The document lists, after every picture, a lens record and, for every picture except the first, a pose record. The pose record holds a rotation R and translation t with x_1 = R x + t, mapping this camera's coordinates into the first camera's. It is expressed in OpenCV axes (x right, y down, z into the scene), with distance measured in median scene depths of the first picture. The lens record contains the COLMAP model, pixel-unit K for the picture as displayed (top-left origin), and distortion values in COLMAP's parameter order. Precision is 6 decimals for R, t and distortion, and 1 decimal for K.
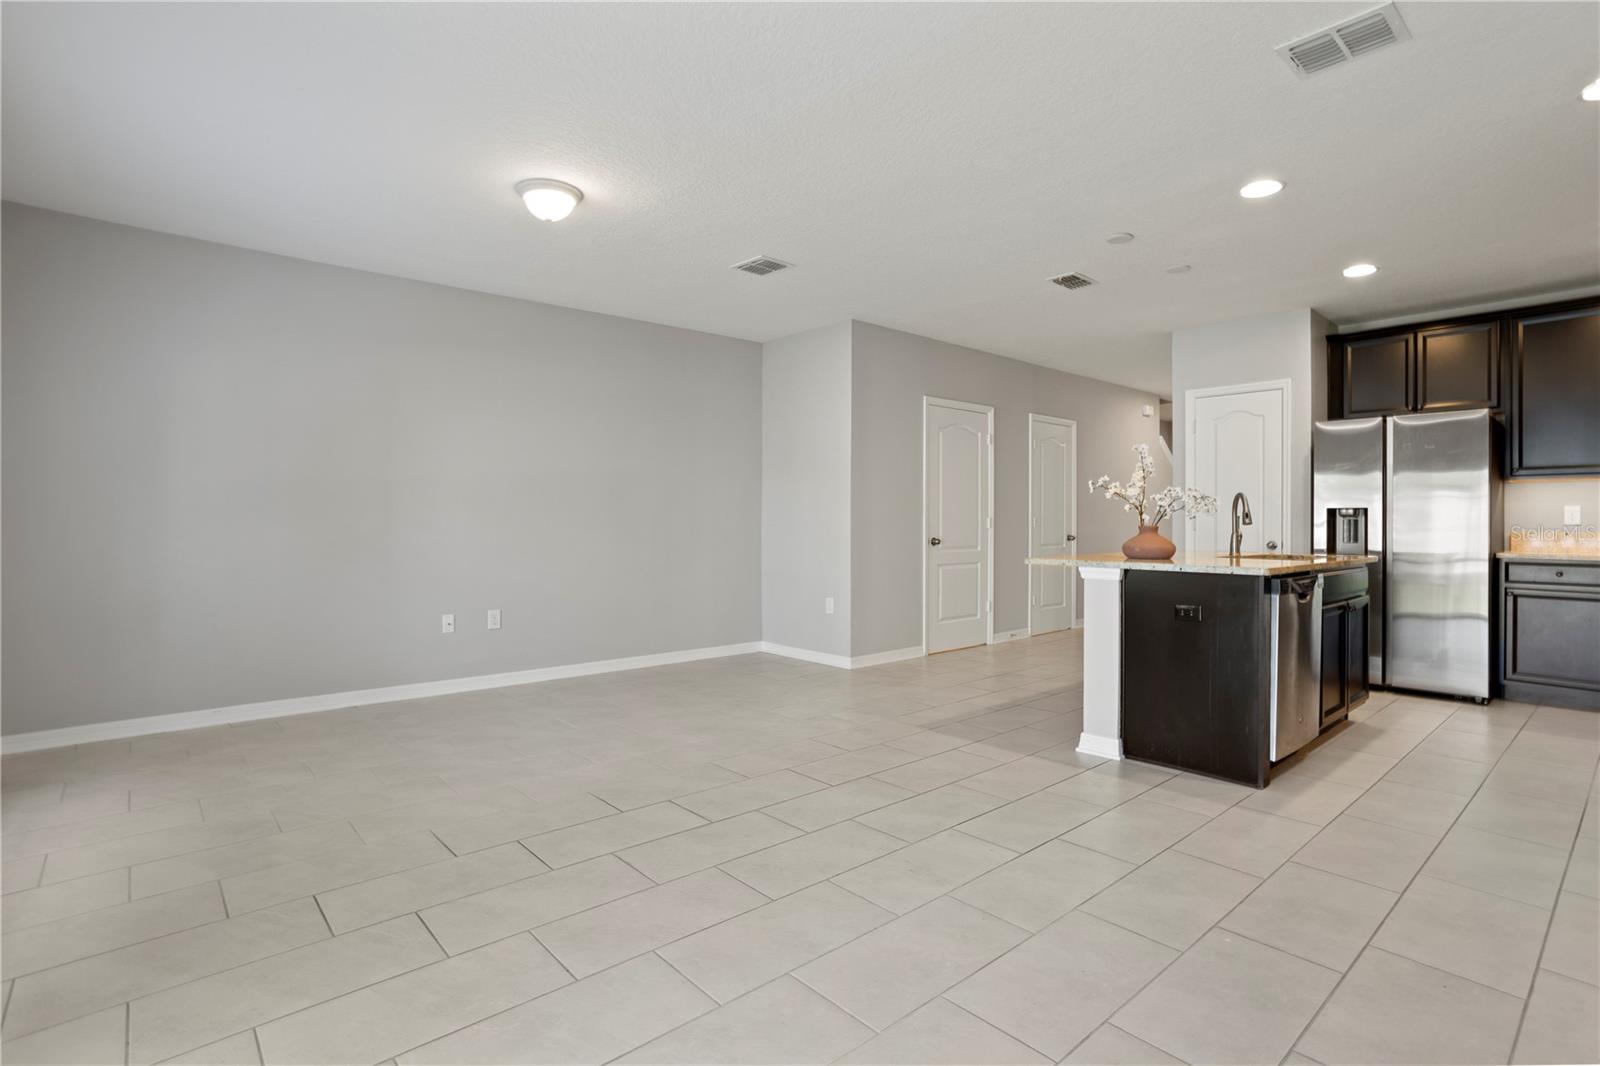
lens RADIAL K [[788.9, 0, 807.4], [0, 788.9, 532.7], [0, 0, 1]] dist [0.002206, 0.002236]
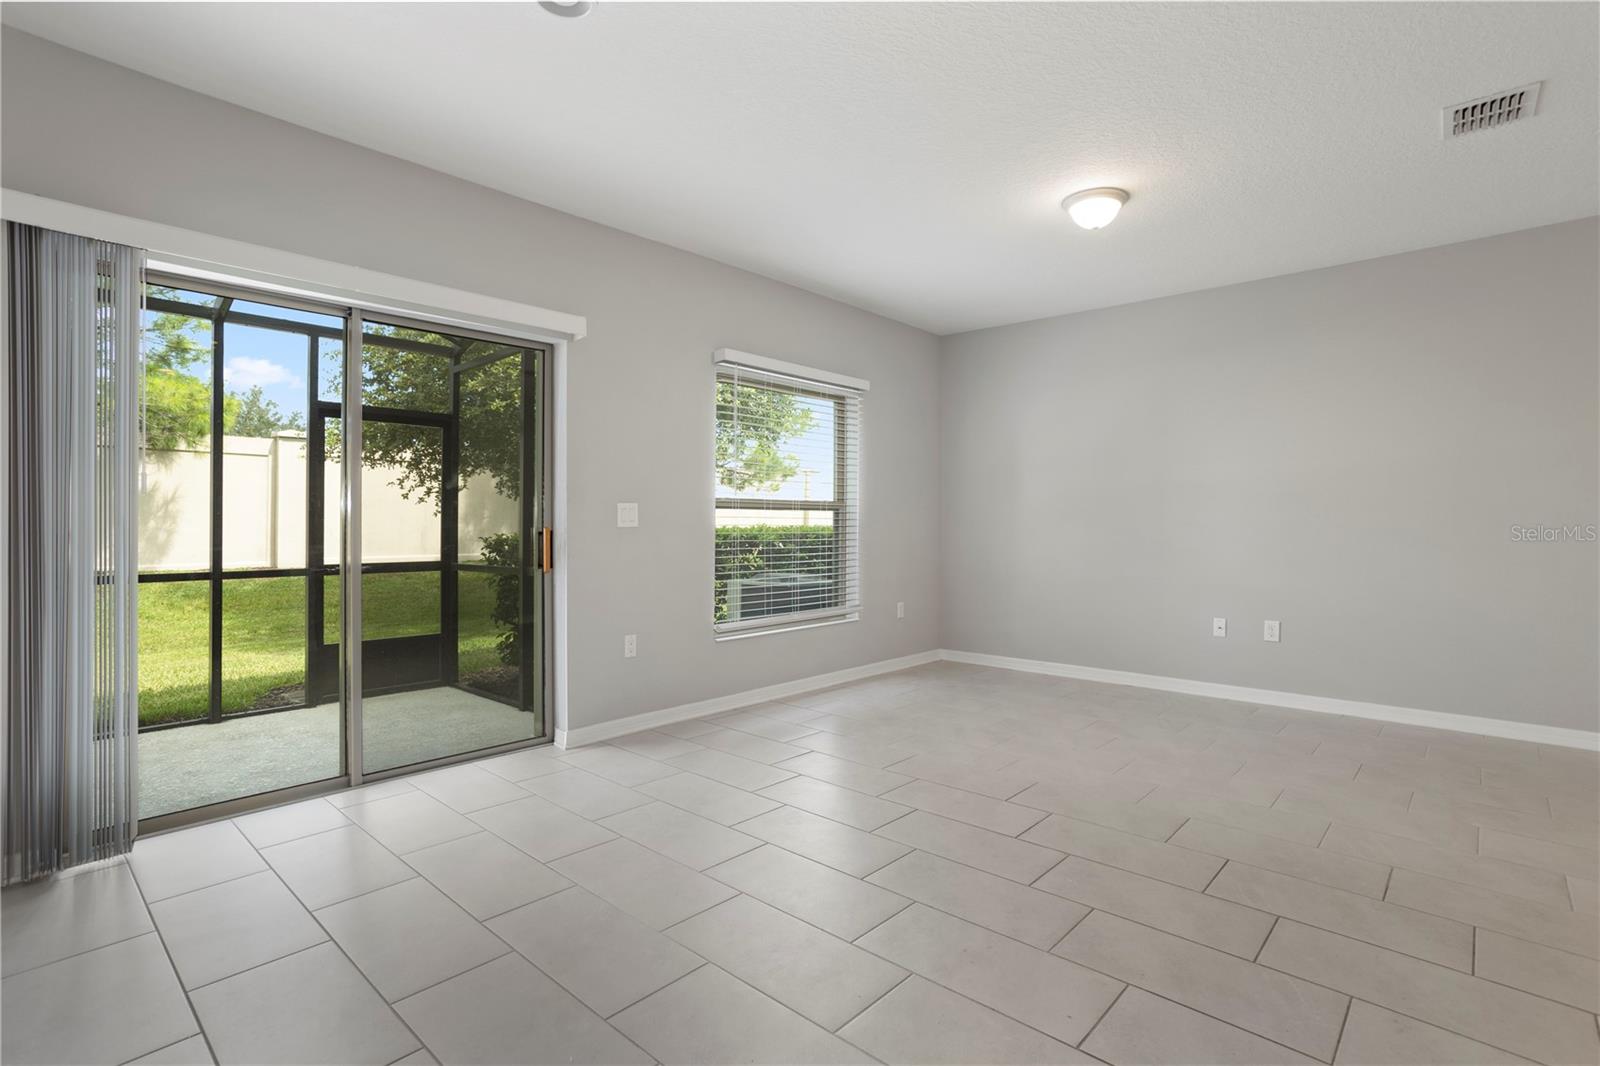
lens RADIAL K [[788.9, 0, 807.1], [0, 788.9, 529.3], [0, 0, 1]] dist [0.002206, 0.002236]
pose [[0.120071, 0.007747, -0.992735, 0.645835], [-0.018088, 0.999821, 0.005614, -0.004417], [0.992601, 0.017283, 0.120190, 0.513567]]
